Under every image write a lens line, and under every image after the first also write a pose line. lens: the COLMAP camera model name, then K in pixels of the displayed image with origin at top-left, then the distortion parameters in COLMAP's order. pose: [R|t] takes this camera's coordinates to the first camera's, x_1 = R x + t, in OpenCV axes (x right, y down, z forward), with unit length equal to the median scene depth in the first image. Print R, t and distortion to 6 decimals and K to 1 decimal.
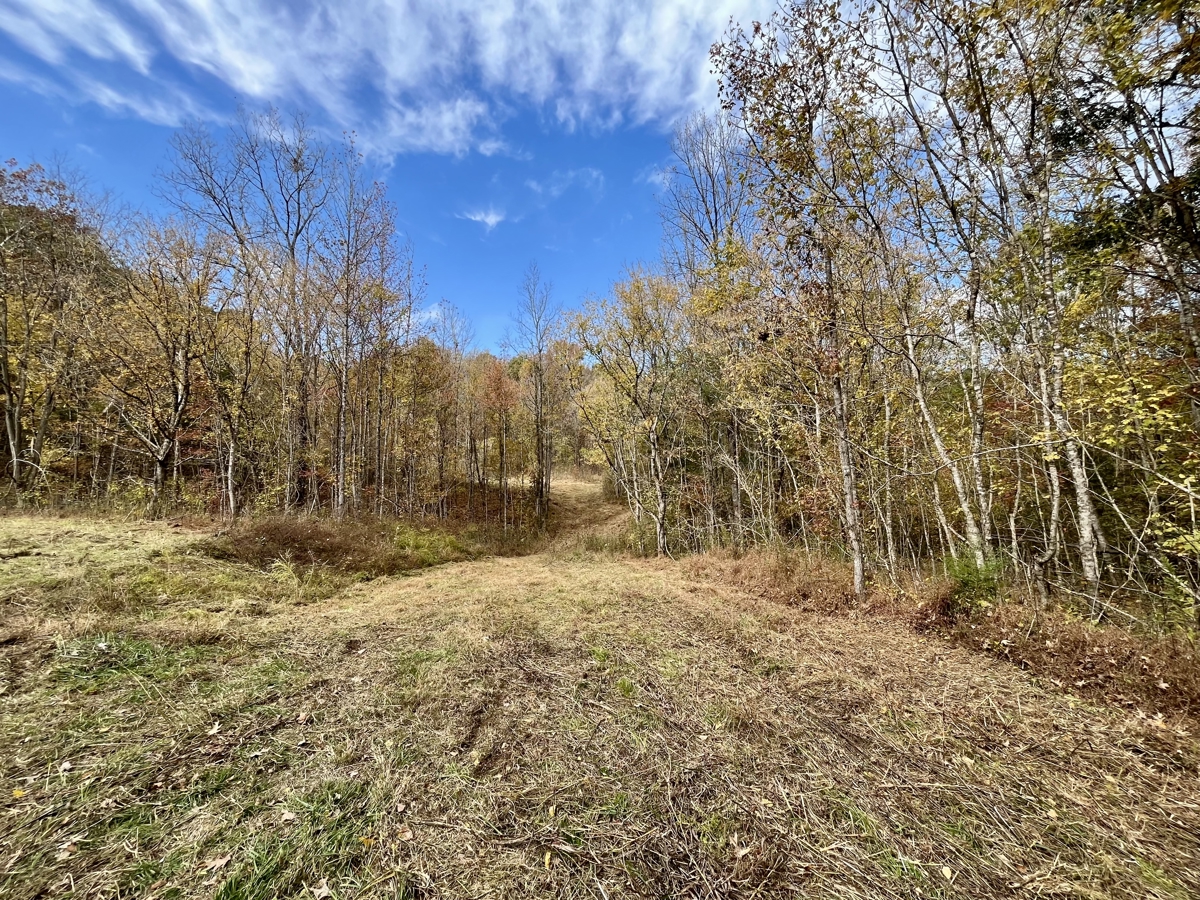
lens RADIAL K [[488.5, 0, 600.0], [0, 488.5, 450.0], [0, 0, 1]] dist [-0.002272, 0.000361]
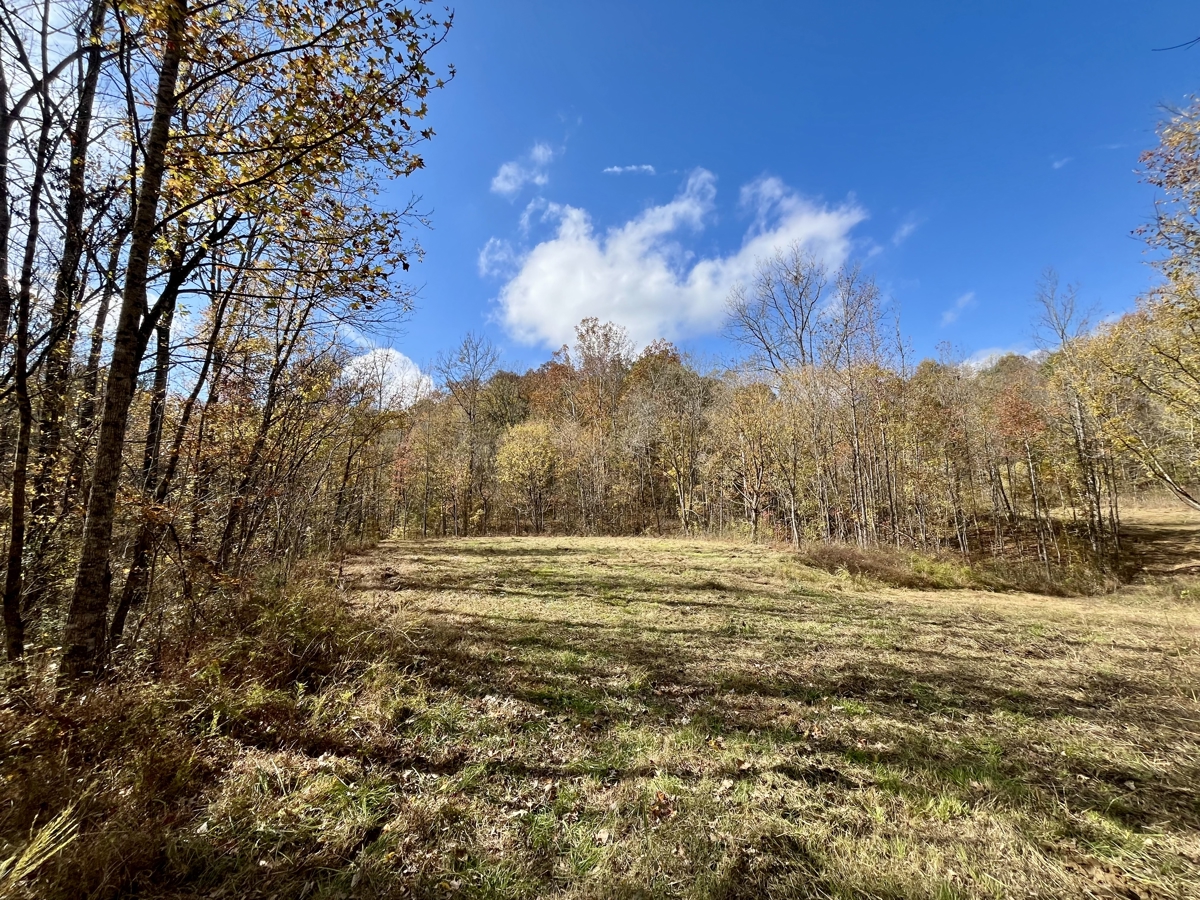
lens RADIAL K [[489.3, 0, 600.0], [0, 489.3, 450.0], [0, 0, 1]] dist [0.000353, 0.000022]
pose [[0.573196, -0.122331, -0.810236, 0.155696], [0.071429, 0.992489, -0.099317, -0.040797], [0.816299, -0.000946, 0.577628, -0.339926]]
